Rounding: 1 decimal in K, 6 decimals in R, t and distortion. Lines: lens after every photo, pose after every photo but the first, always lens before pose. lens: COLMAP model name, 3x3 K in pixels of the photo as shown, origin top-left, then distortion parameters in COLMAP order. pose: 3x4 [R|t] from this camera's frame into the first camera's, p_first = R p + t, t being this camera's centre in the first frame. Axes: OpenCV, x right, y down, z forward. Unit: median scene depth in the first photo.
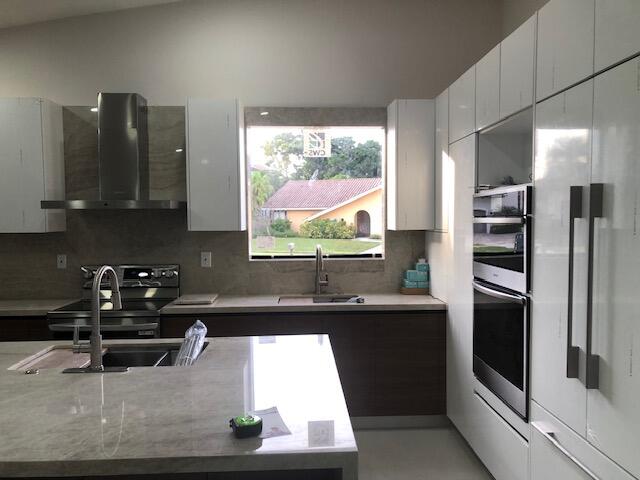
lens RADIAL K [[532.5, 0, 321.0], [0, 532.5, 250.0], [0, 0, 1]] dist [0.065904, -0.002569]
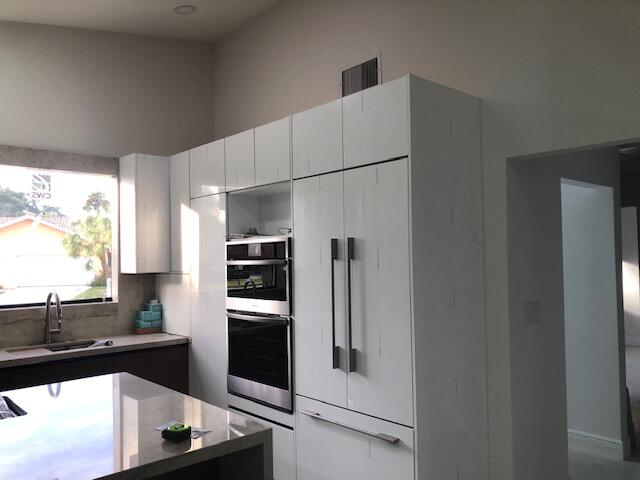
lens RADIAL K [[532.5, 0, 321.0], [0, 532.5, 250.0], [0, 0, 1]] dist [0.065904, -0.002569]
pose [[0.782384, 0.003815, 0.622785, -0.245236], [0.048110, 0.996623, -0.066544, 0.005010], [-0.620935, 0.082025, 0.779558, -0.069656]]
